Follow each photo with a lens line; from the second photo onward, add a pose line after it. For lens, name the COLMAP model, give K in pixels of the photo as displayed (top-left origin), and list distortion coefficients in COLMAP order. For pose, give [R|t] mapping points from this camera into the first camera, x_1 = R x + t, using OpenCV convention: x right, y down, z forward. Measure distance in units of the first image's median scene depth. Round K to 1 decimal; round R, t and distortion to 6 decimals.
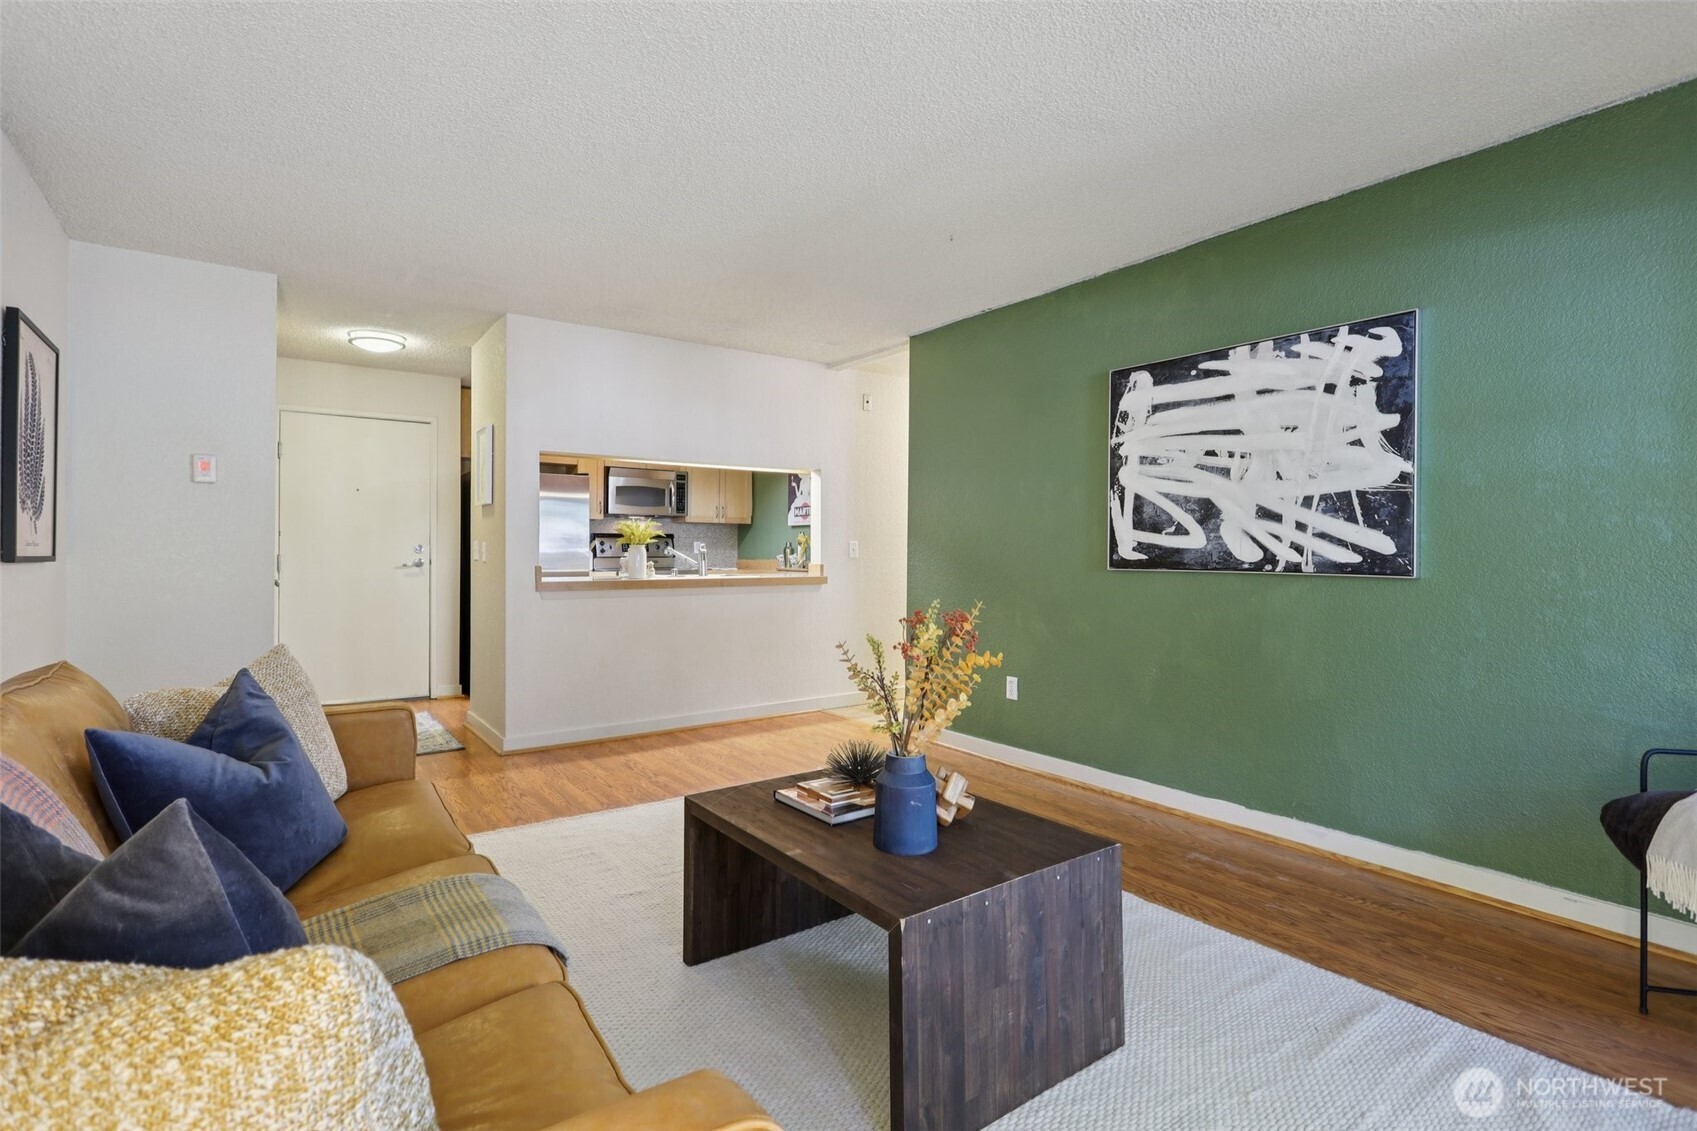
lens RADIAL K [[815.9, 0, 854.1], [0, 815.9, 552.6], [0, 0, 1]] dist [-0.009953, 0.002448]
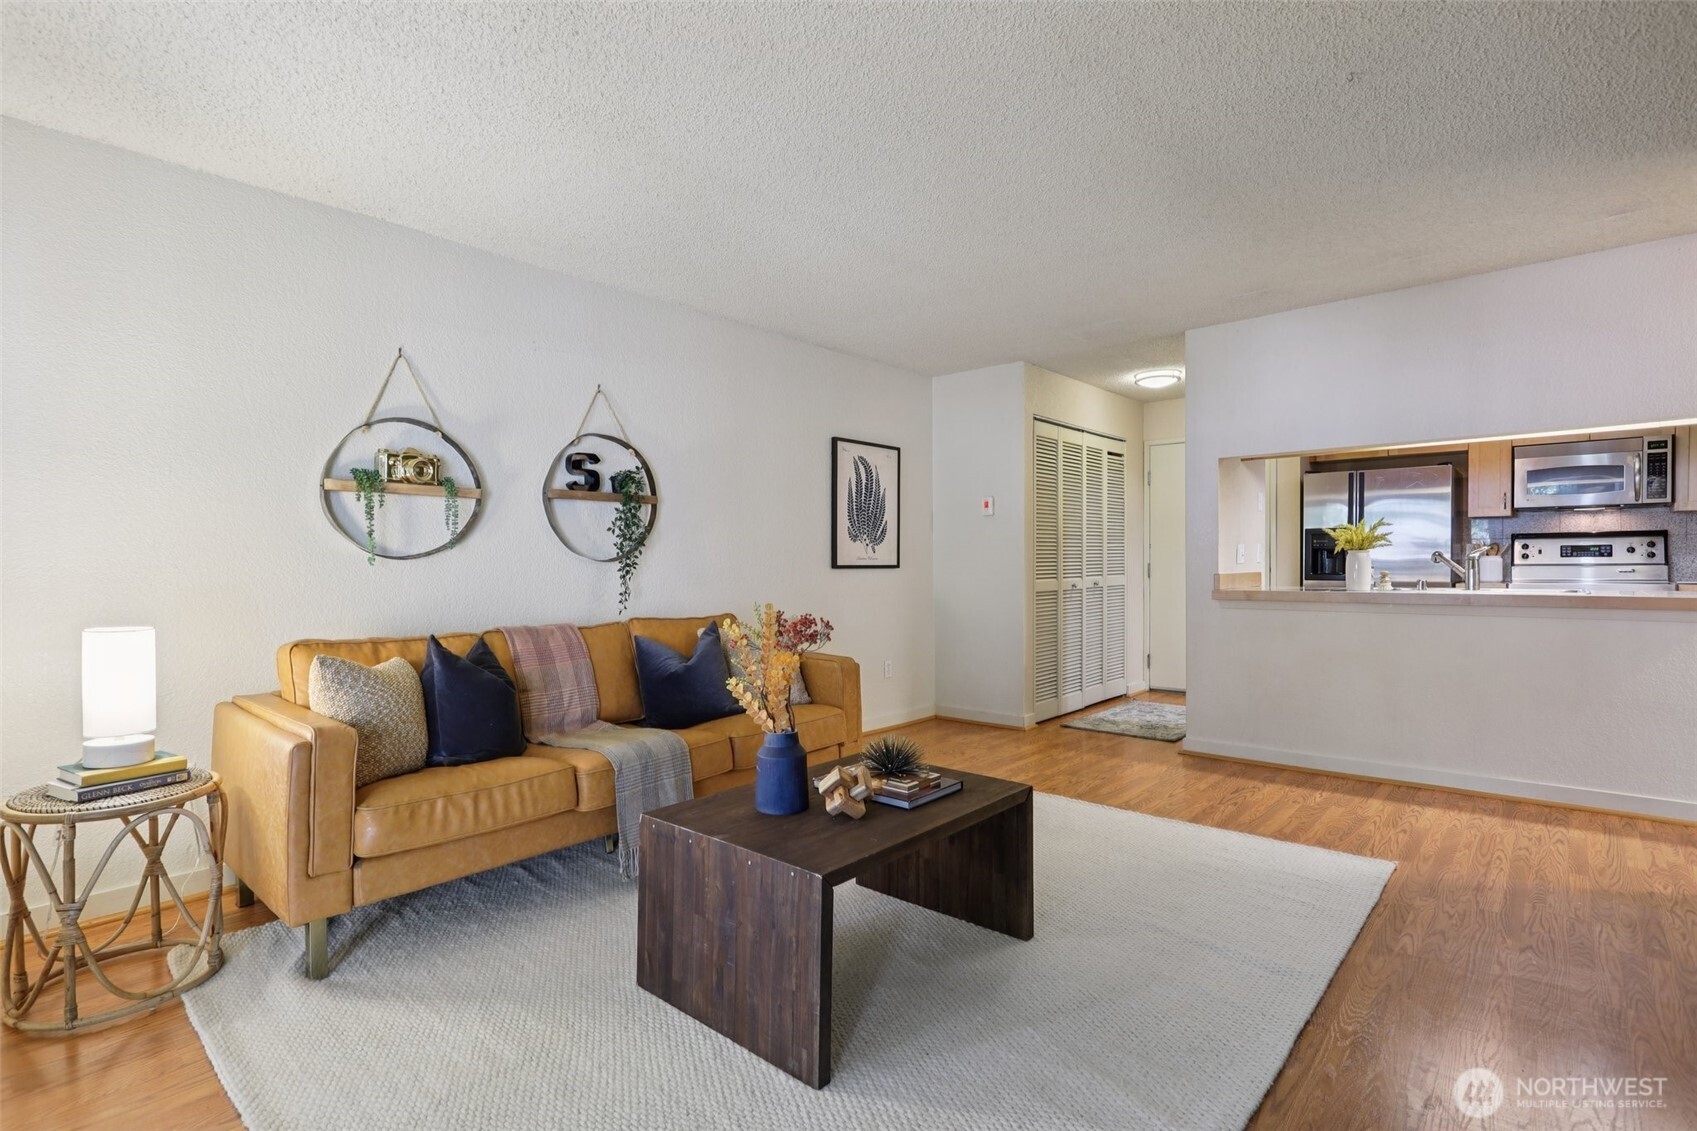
lens RADIAL K [[815.9, 0, 832.7], [0, 815.9, 564.2], [0, 0, 1]] dist [-0.009953, 0.002448]
pose [[0.192926, -0.000686, -0.981213, 0.646413], [0.007558, 0.999971, 0.000787, -0.000561], [0.981184, -0.007568, 0.192925, 0.433877]]
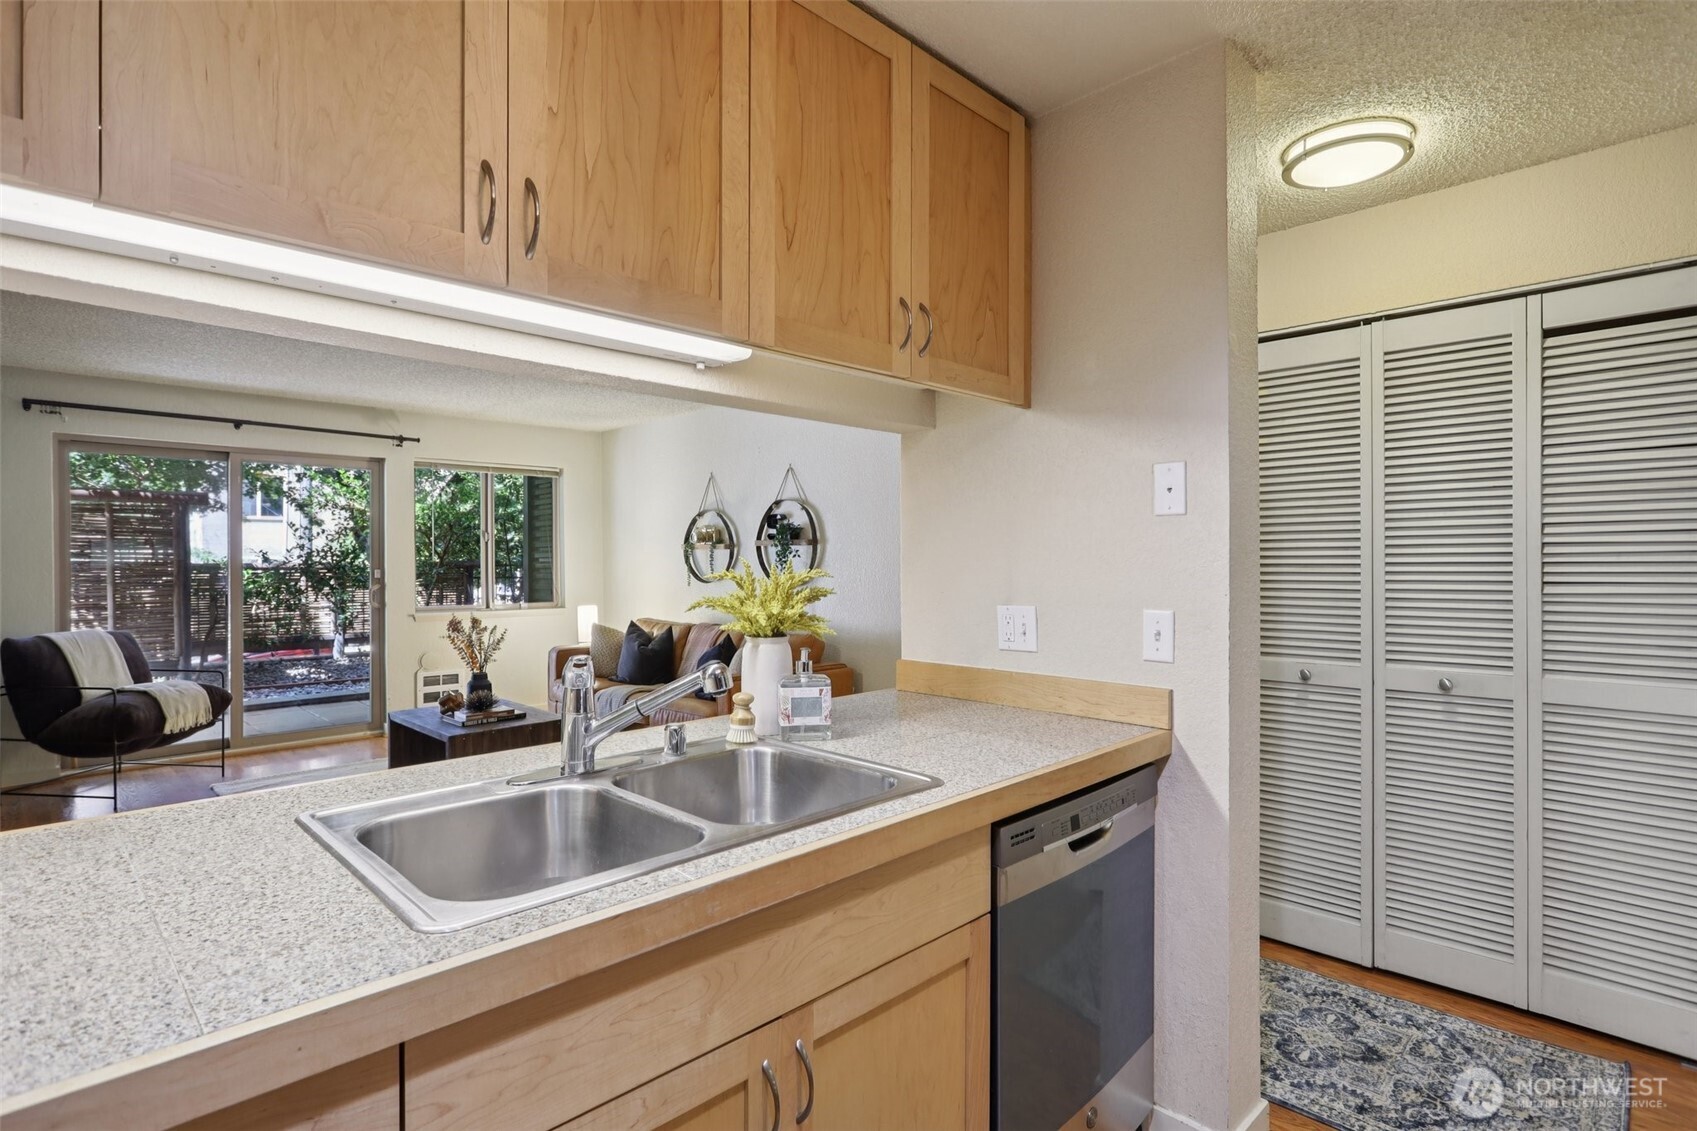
lens RADIAL K [[853.6, 0, 850.7], [0, 853.6, 560.9], [0, 0, 1]] dist [-0.019635, 0.005490]
pose [[-0.986996, -0.001467, -0.160740, -0.340273], [-0.001980, 0.999993, 0.003026, -0.060478], [0.160734, 0.003305, -0.986992, 1.955258]]
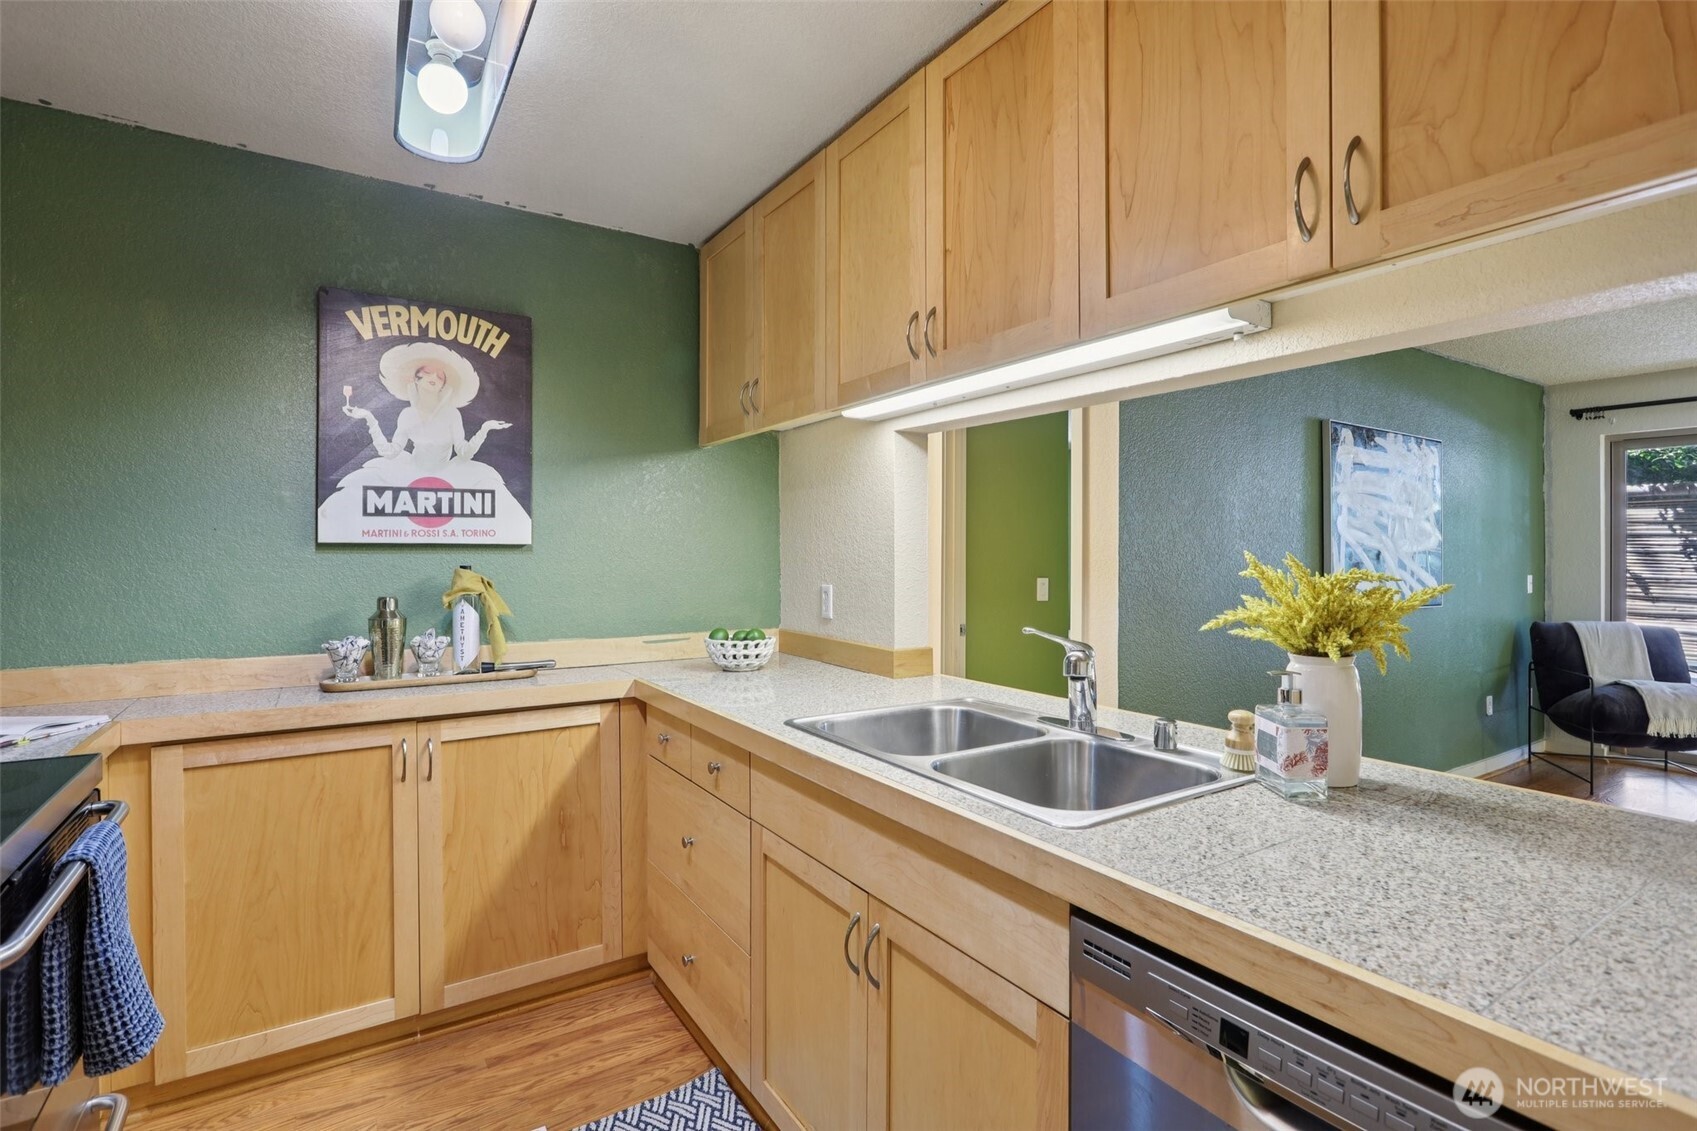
lens RADIAL K [[815.9, 0, 847.9], [0, 815.9, 554.1], [0, 0, 1]] dist [-0.009953, 0.002448]
pose [[0.057384, -0.002951, 0.998348, -0.775513], [0.000403, 0.999996, 0.002933, -0.060605], [-0.998352, 0.000234, 0.057385, 1.624696]]
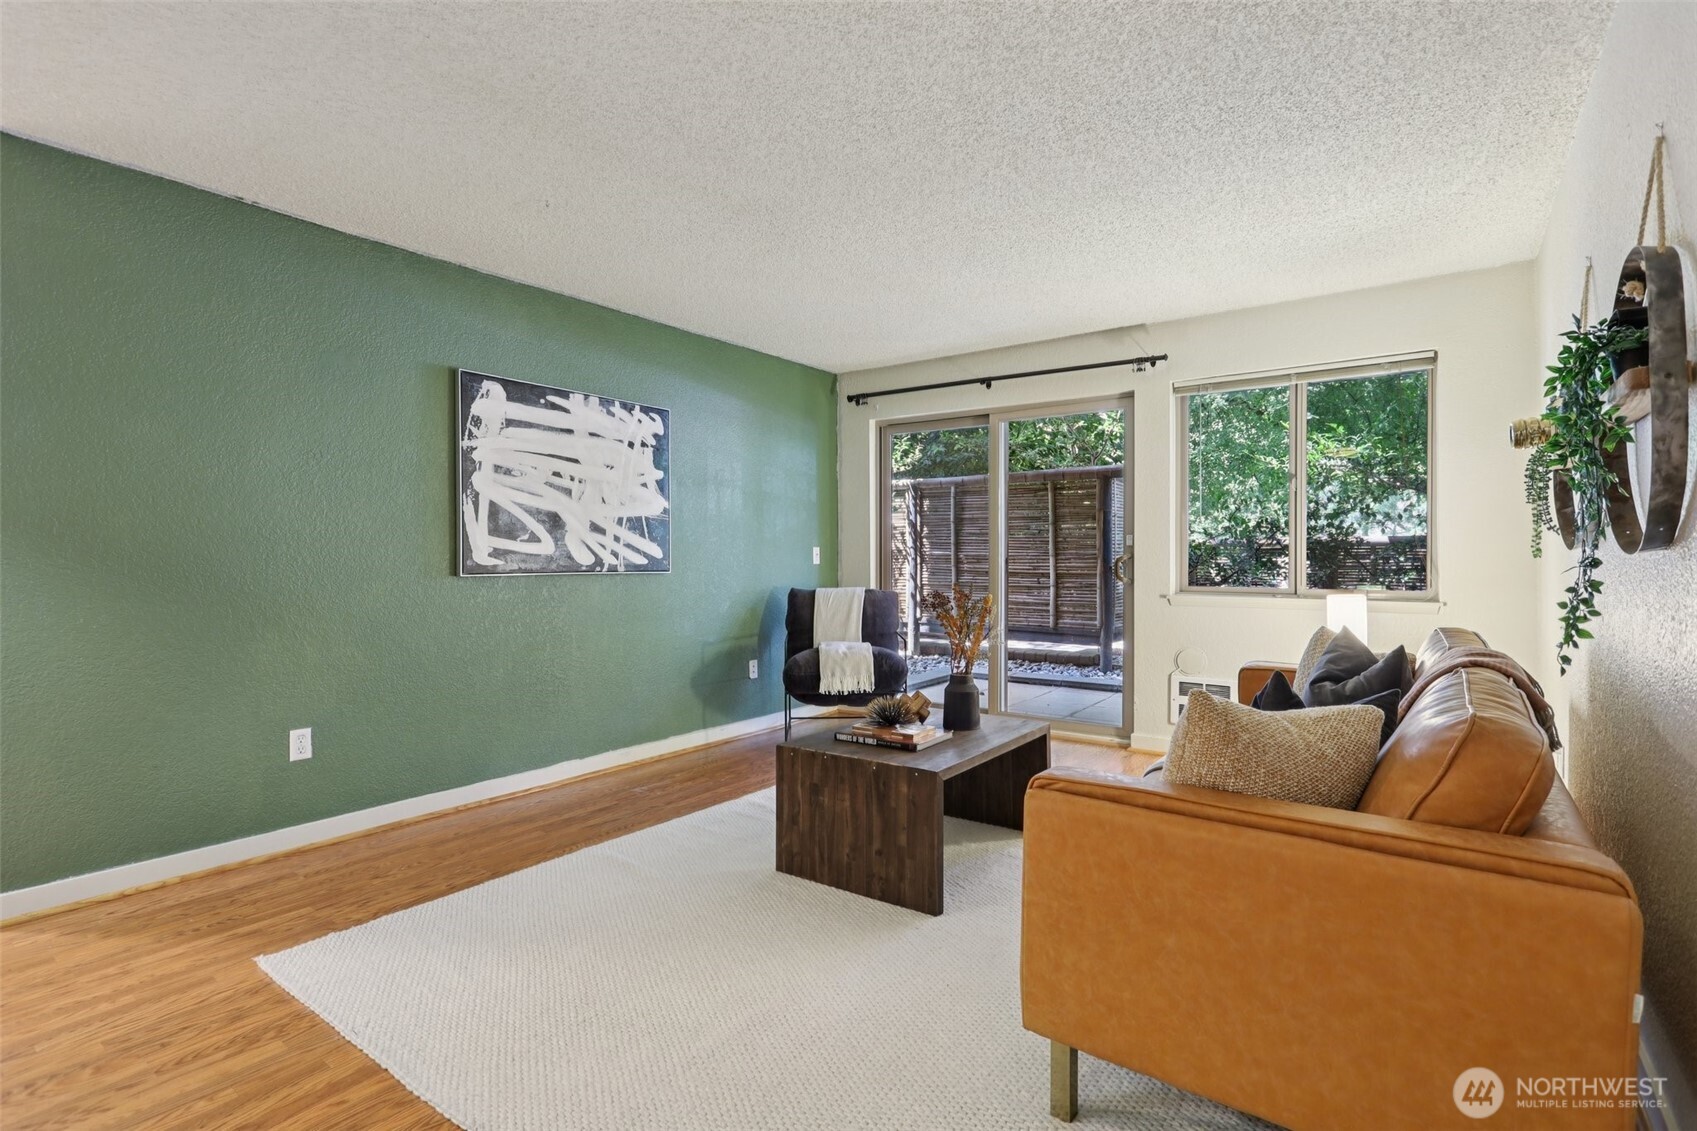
lens RADIAL K [[815.9, 0, 841.2], [0, 815.9, 563.5], [0, 0, 1]] dist [-0.009953, 0.002448]
pose [[-0.301645, -0.011268, 0.953354, -0.773425], [0.001698, 0.999922, 0.012356, -0.005454], [-0.953419, 0.005346, -0.301602, 0.906907]]
